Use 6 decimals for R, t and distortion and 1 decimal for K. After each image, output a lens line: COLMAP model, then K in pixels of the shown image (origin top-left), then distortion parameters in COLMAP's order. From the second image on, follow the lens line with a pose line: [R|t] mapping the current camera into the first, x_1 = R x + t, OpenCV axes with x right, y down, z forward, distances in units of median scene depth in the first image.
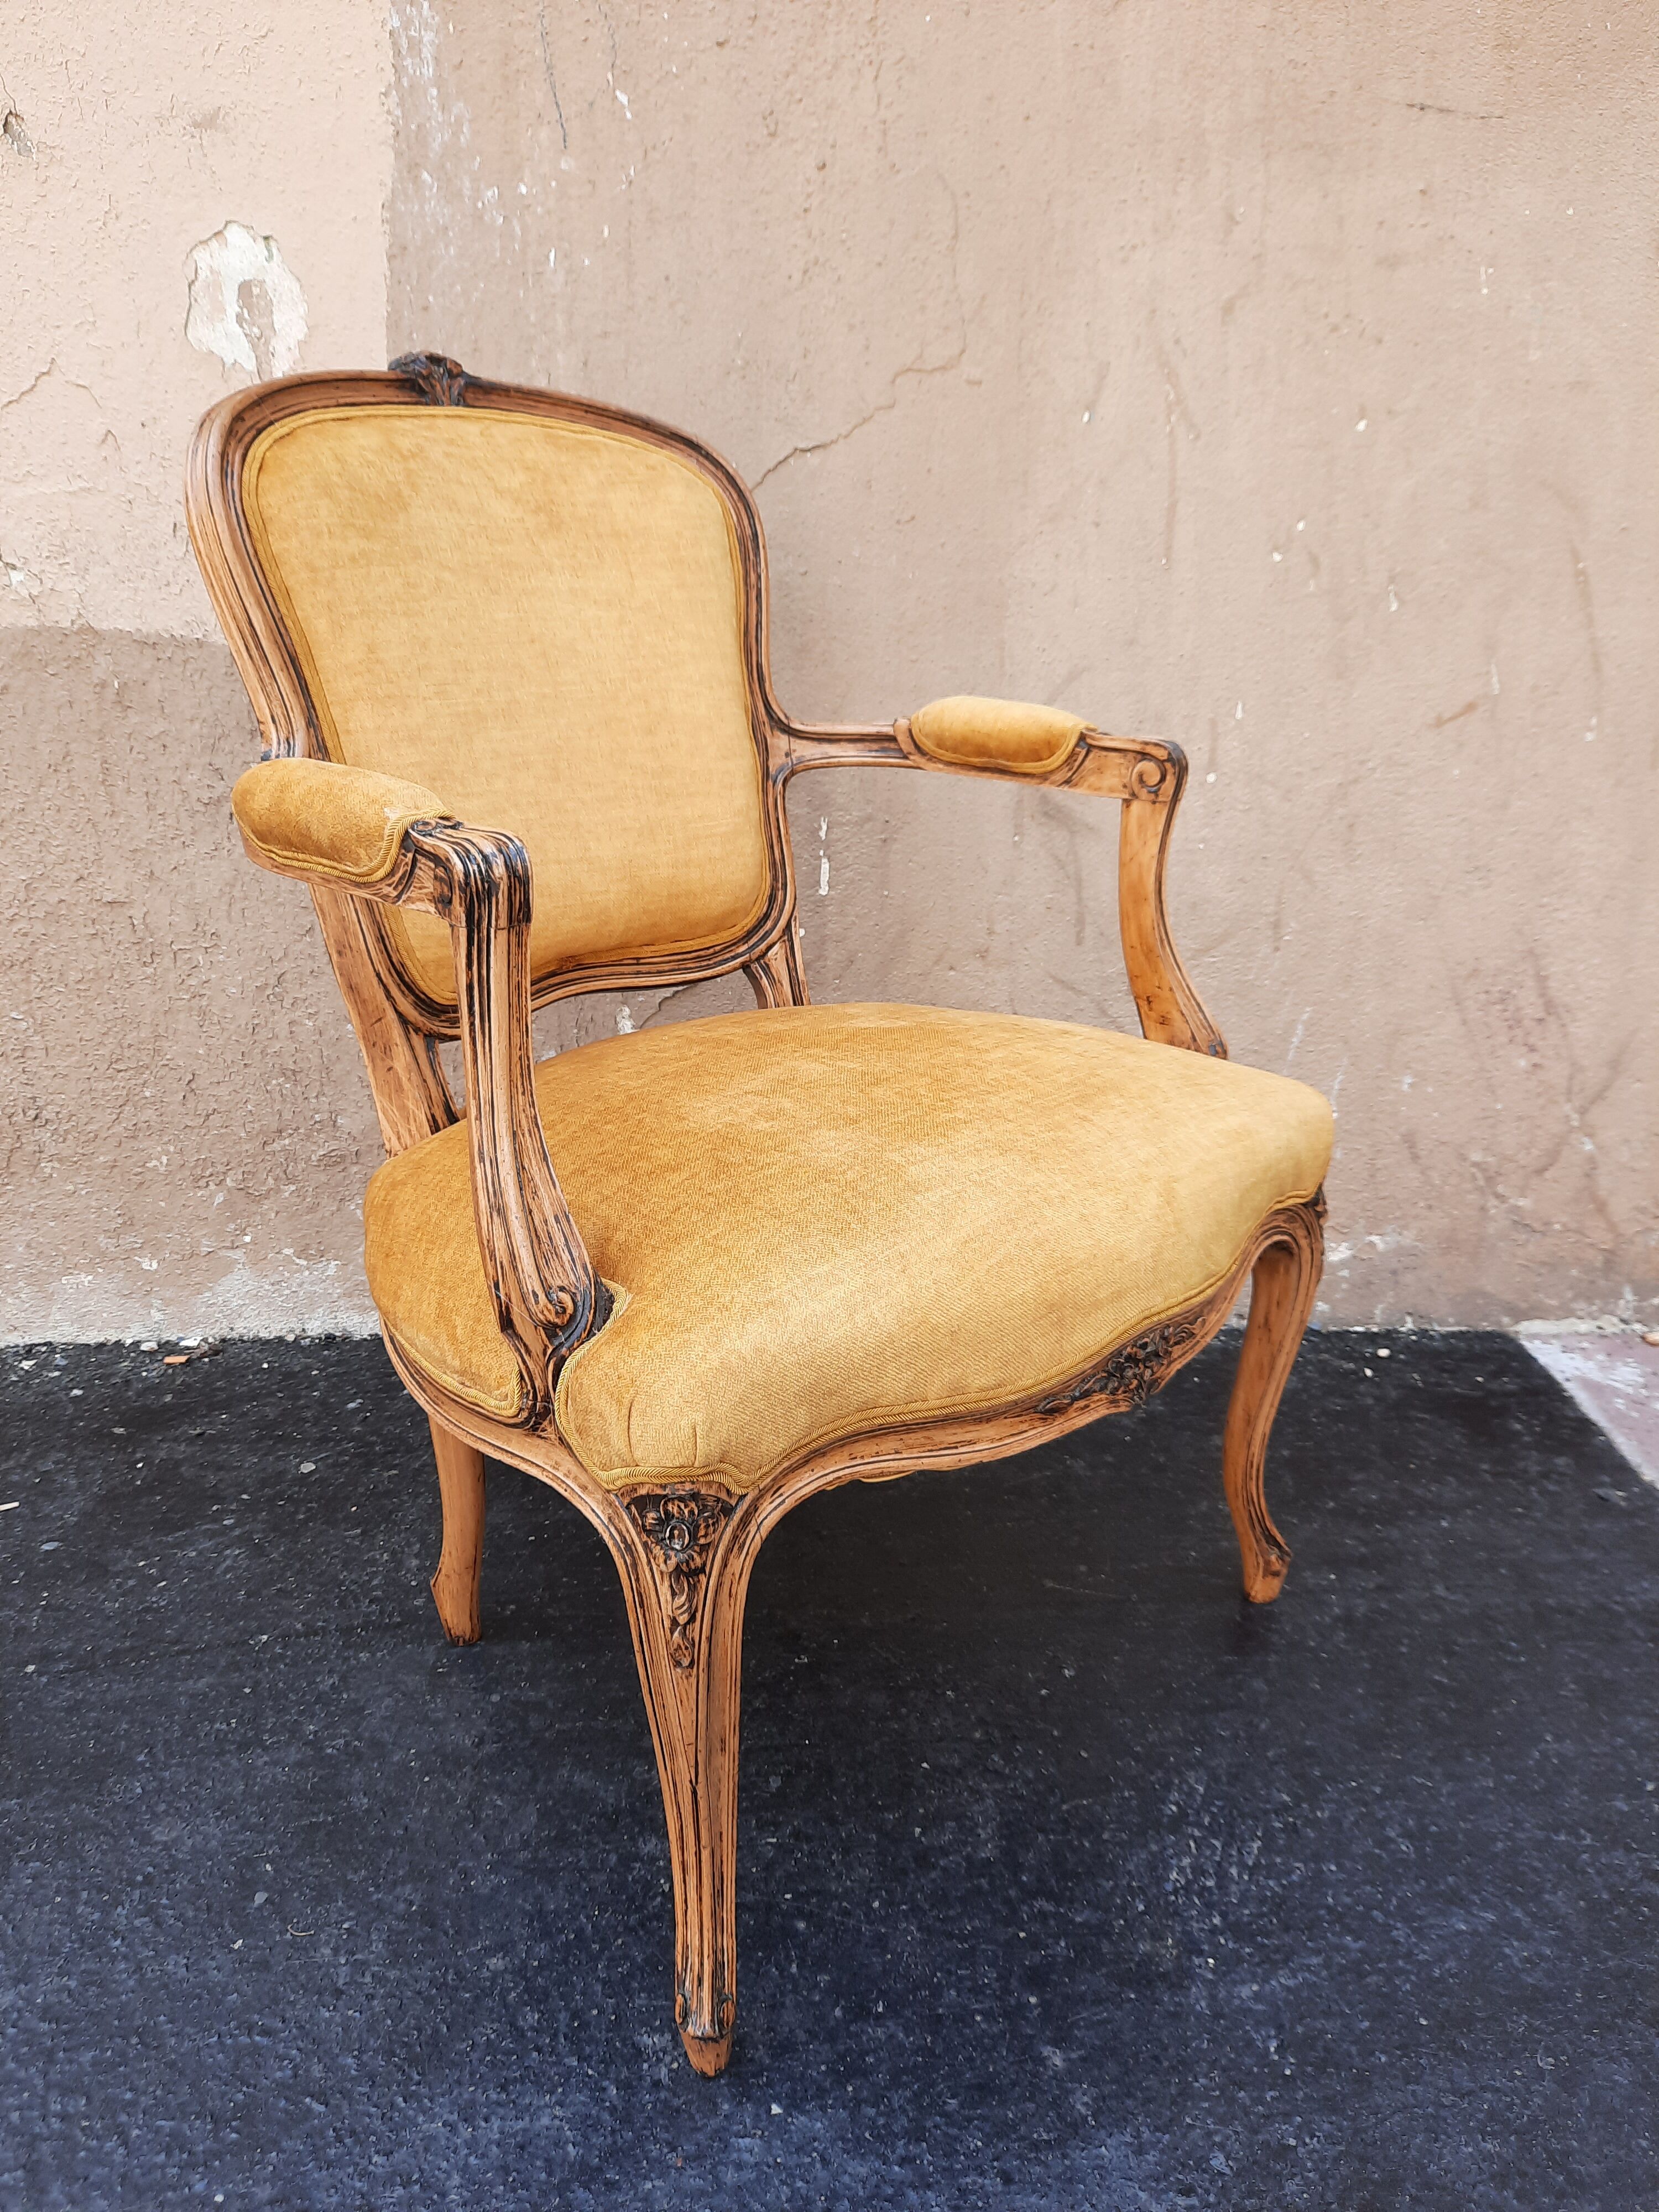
lens RADIAL K [[1623.6, 0, 829.5], [0, 1623.6, 1106.0], [0, 0, 1]] dist [0.061505, -0.092523]
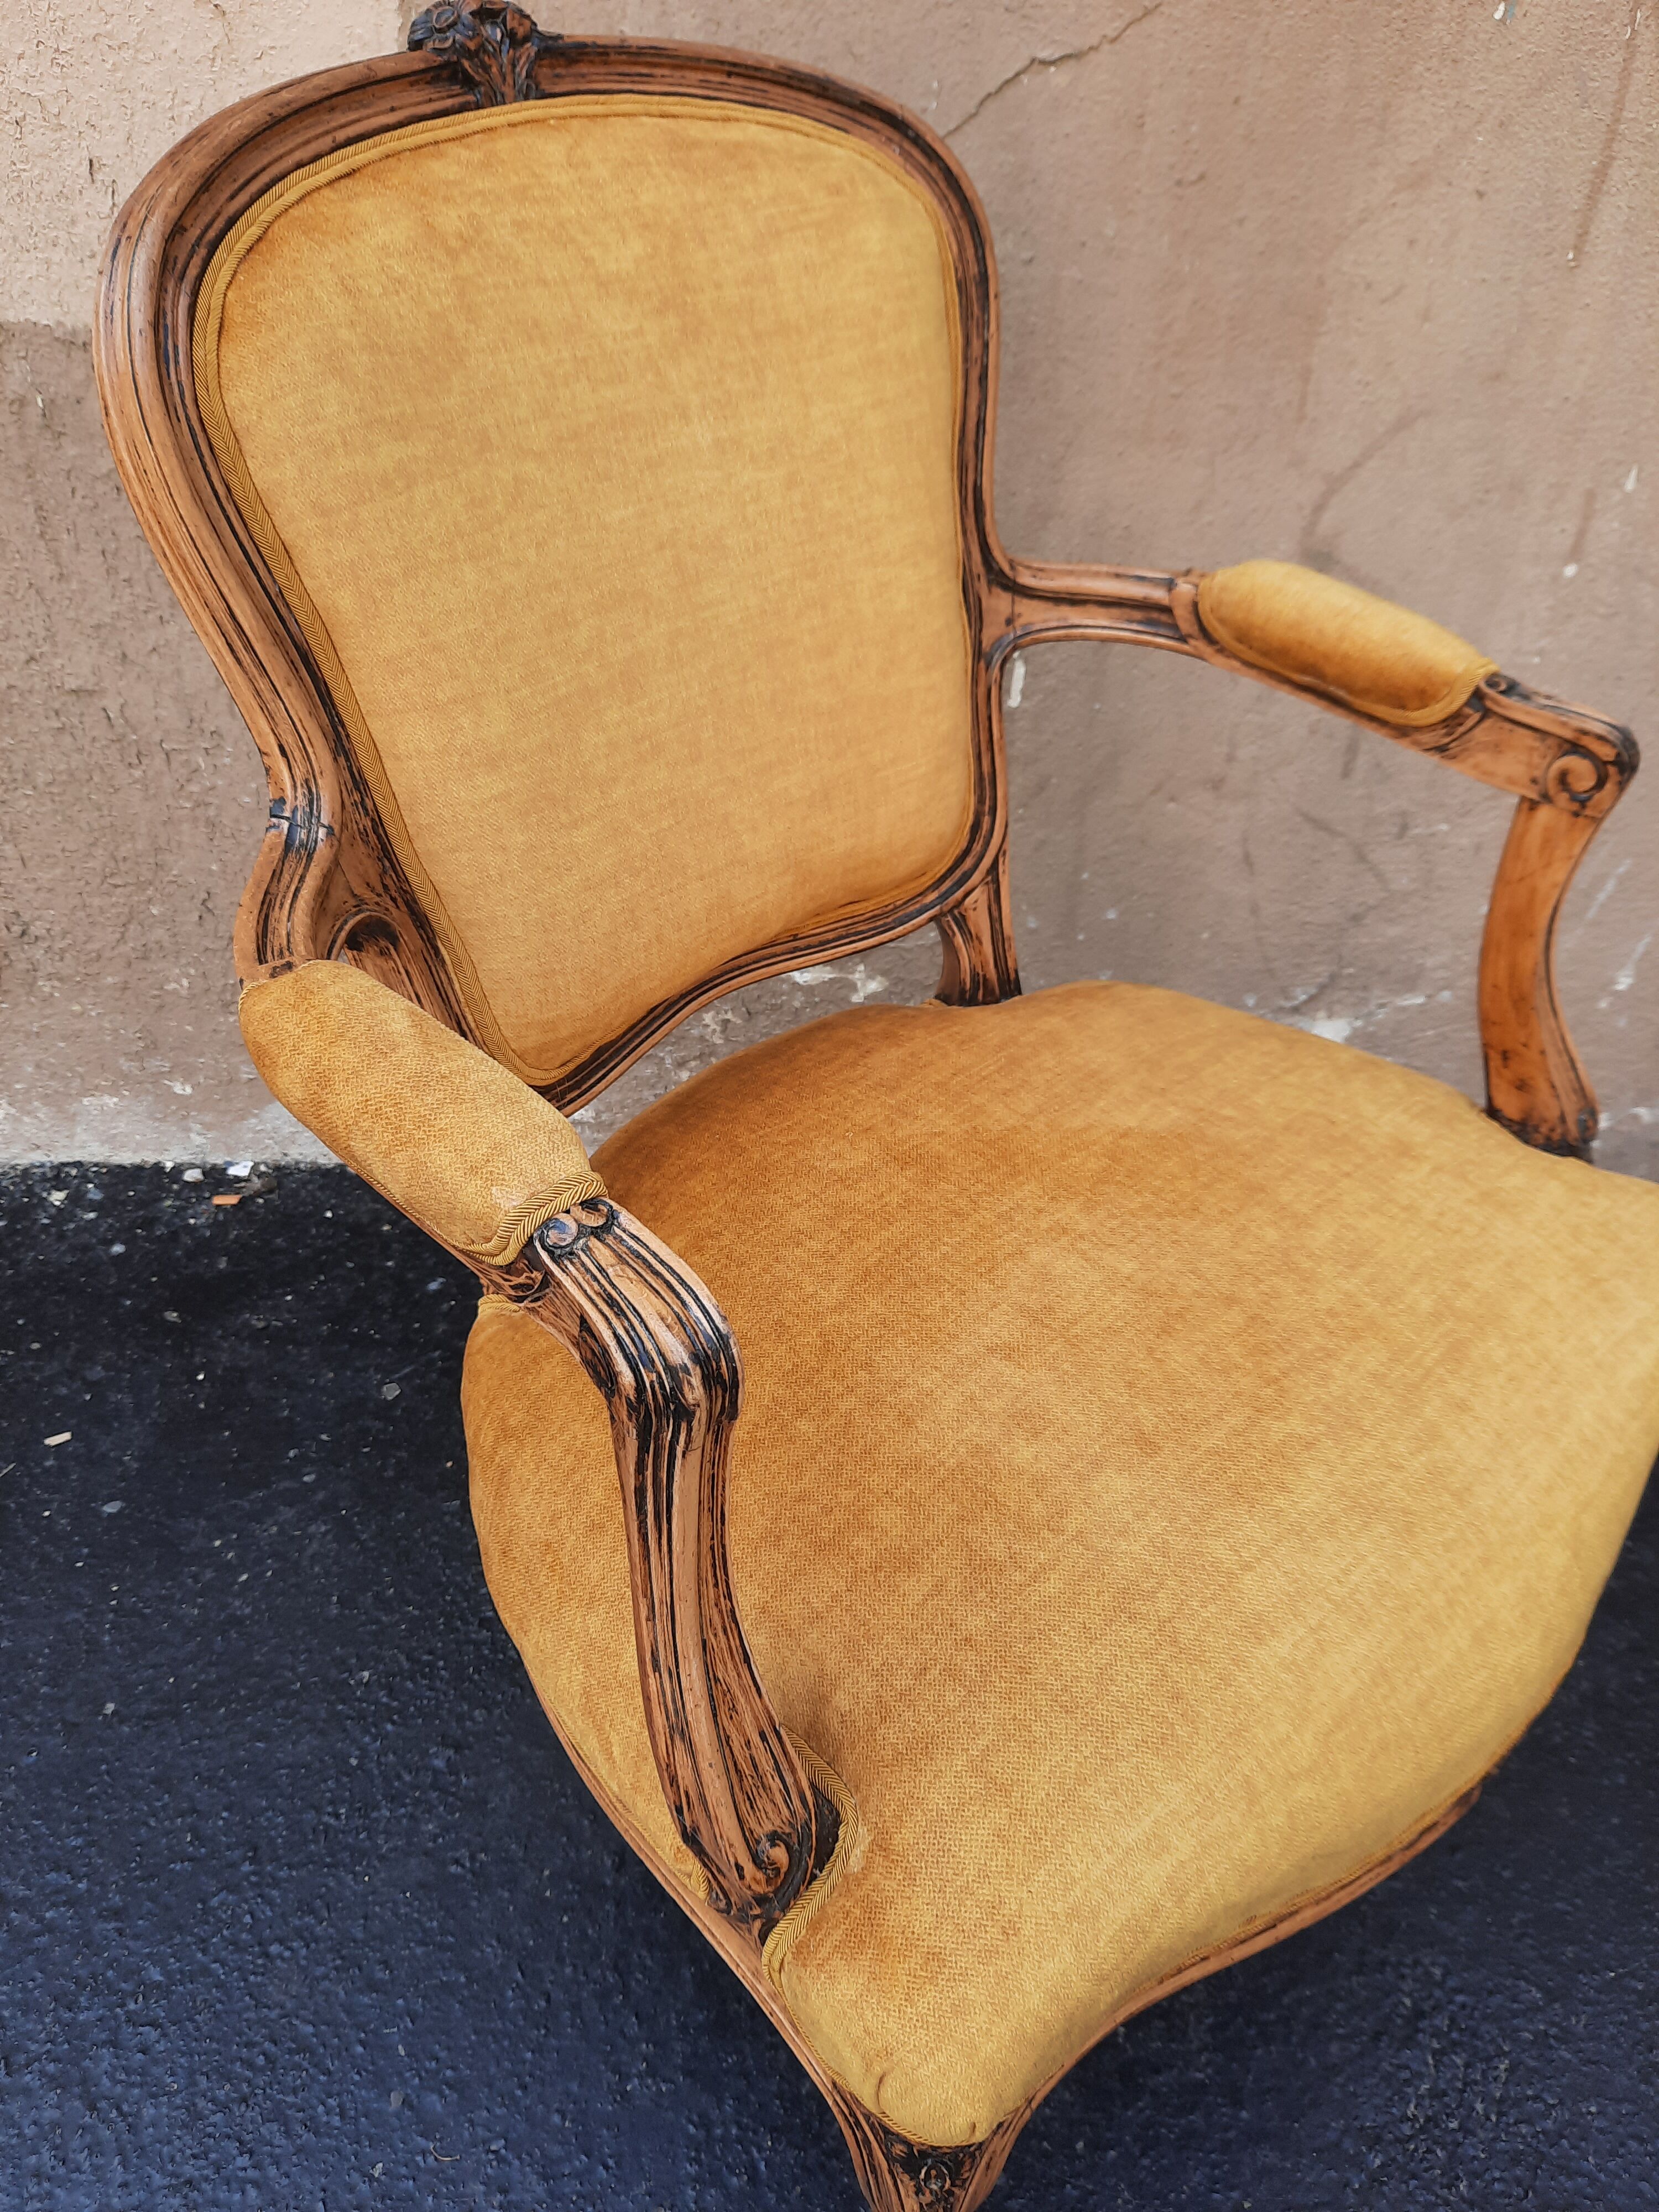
lens RADIAL K [[1630.2, 0, 831.4], [0, 1630.2, 1106.8], [0, 0, 1]] dist [0.032554, -0.039973]
pose [[0.999394, 0.031790, -0.014169, -0.093409], [-0.024522, 0.932042, 0.361519, -0.299981], [0.024698, -0.360952, 0.932257, 0.300622]]
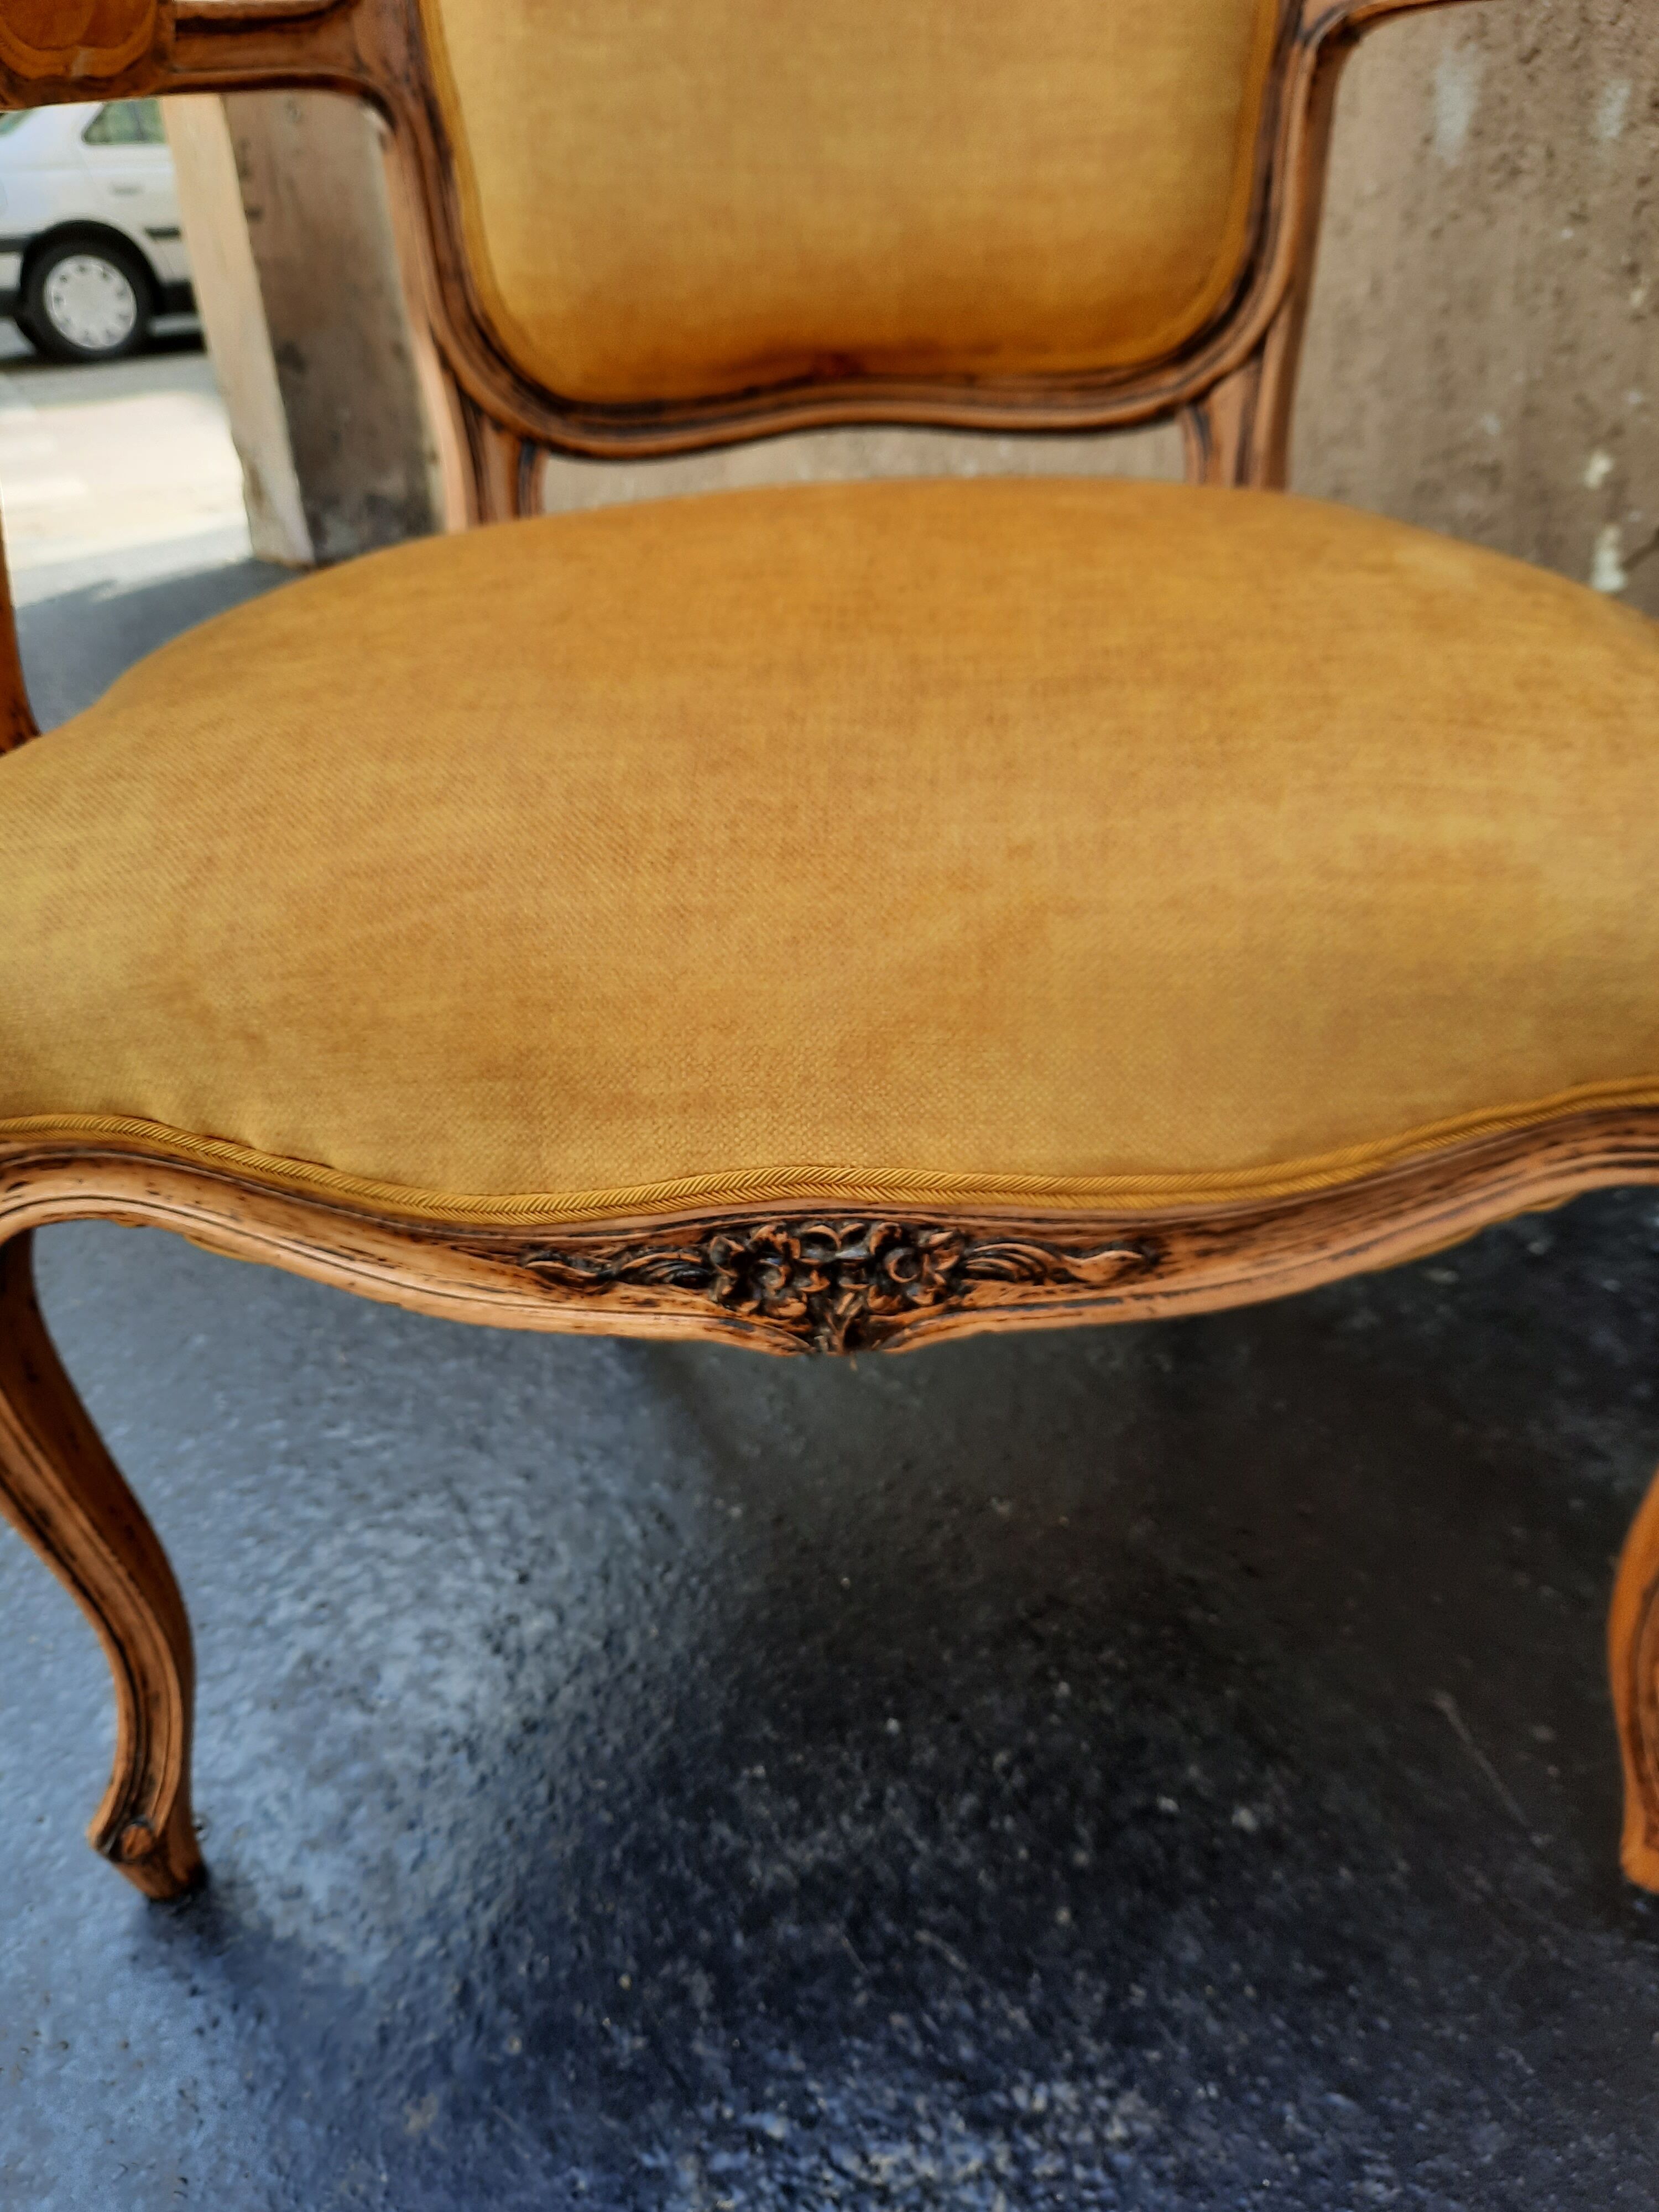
lens RADIAL K [[1623.6, 0, 829.5], [0, 1623.6, 1106.0], [0, 0, 1]] dist [0.061505, -0.092523]
pose [[0.670682, 0.348128, -0.654975, 0.361157], [-0.181619, 0.933214, 0.310041, -0.017472], [0.719166, -0.088983, 0.689117, 0.542493]]
